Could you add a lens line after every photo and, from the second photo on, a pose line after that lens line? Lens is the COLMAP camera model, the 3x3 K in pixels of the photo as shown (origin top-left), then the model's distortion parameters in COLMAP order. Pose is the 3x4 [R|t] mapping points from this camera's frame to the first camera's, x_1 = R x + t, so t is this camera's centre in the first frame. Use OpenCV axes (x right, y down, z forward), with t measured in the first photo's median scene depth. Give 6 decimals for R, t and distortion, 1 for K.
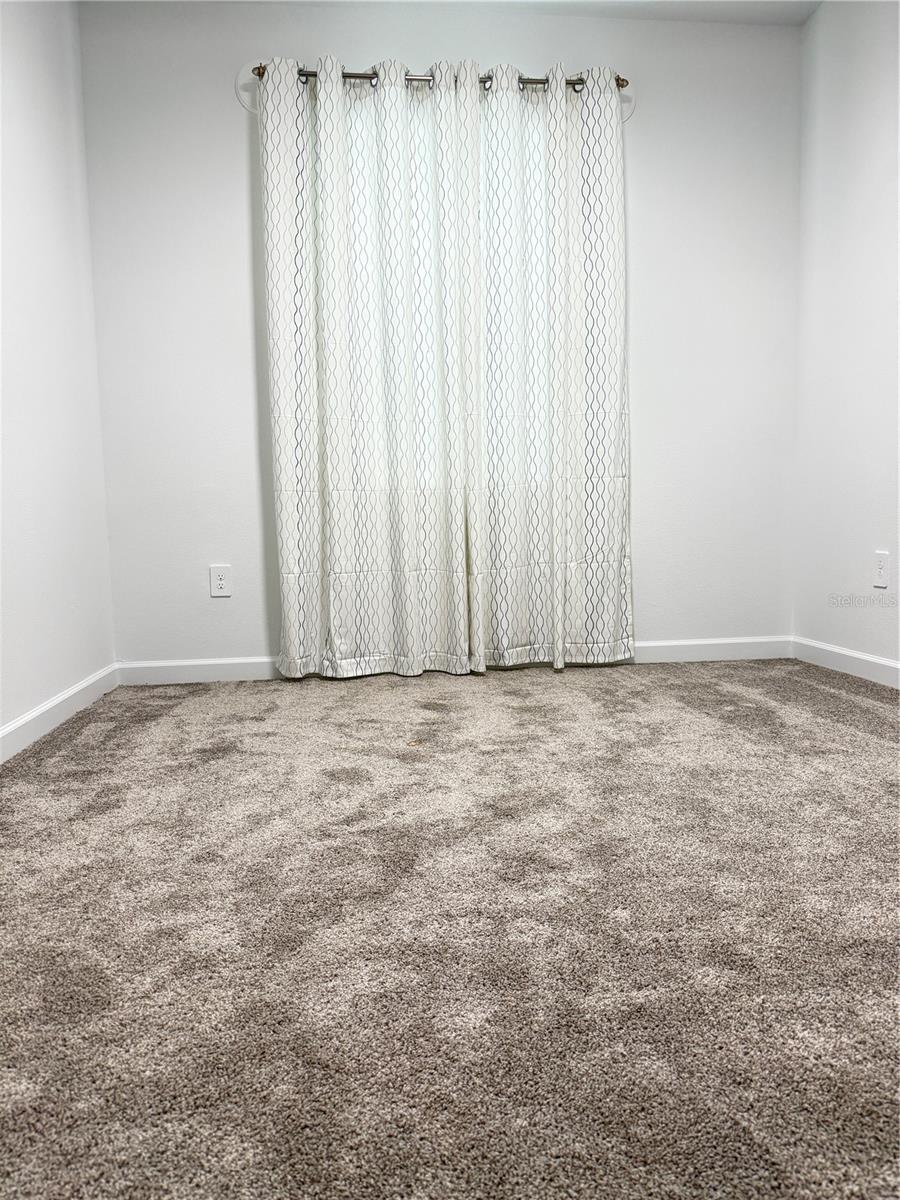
lens RADIAL K [[844.9, 0, 452.4], [0, 844.9, 604.3], [0, 0, 1]] dist [0.063130, -0.050598]
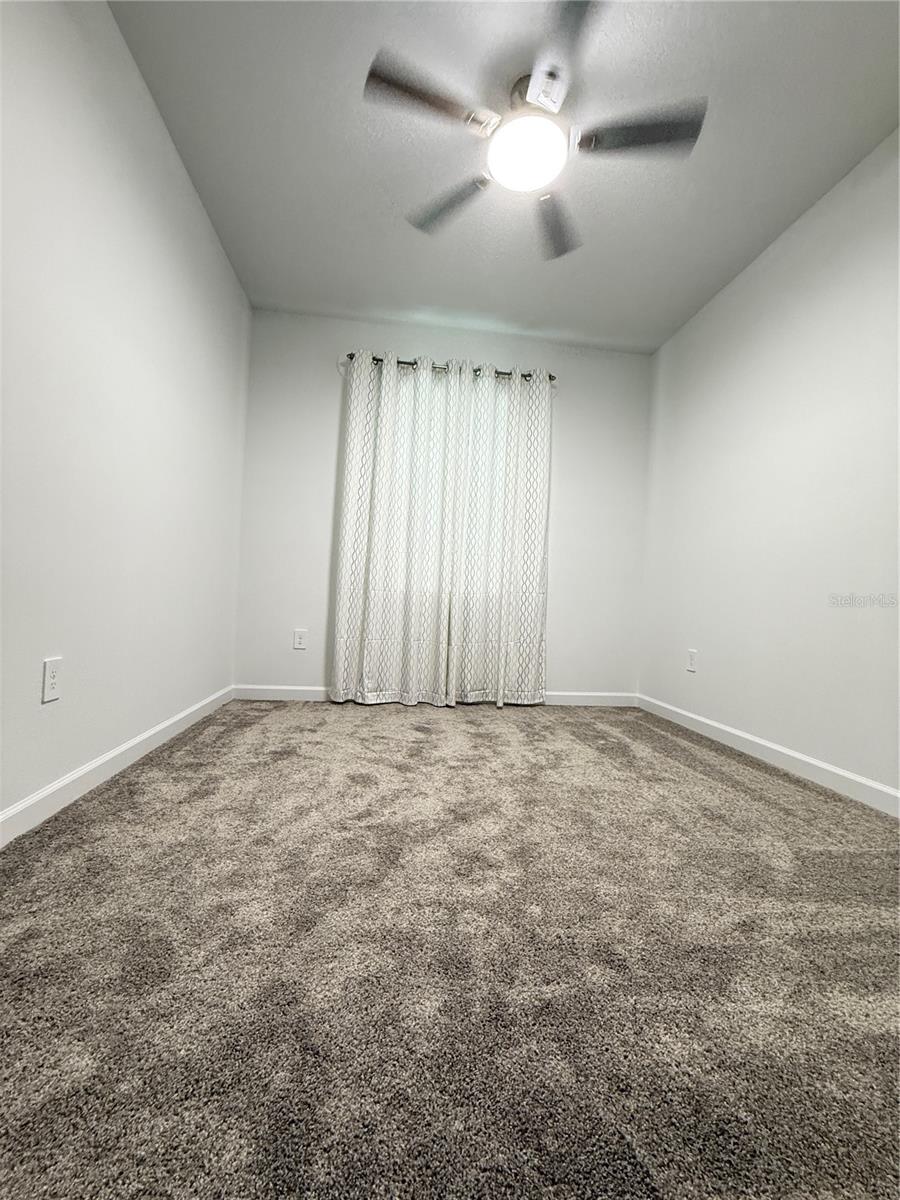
lens RADIAL K [[478.6, 0, 450.7], [0, 478.6, 600.6], [0, 0, 1]] dist [0.013952, 0.001269]
pose [[0.997526, 0.068234, 0.016928, 0.000727], [-0.066255, 0.992959, -0.098192, -0.060216], [-0.023509, 0.096828, 0.995023, 0.095596]]
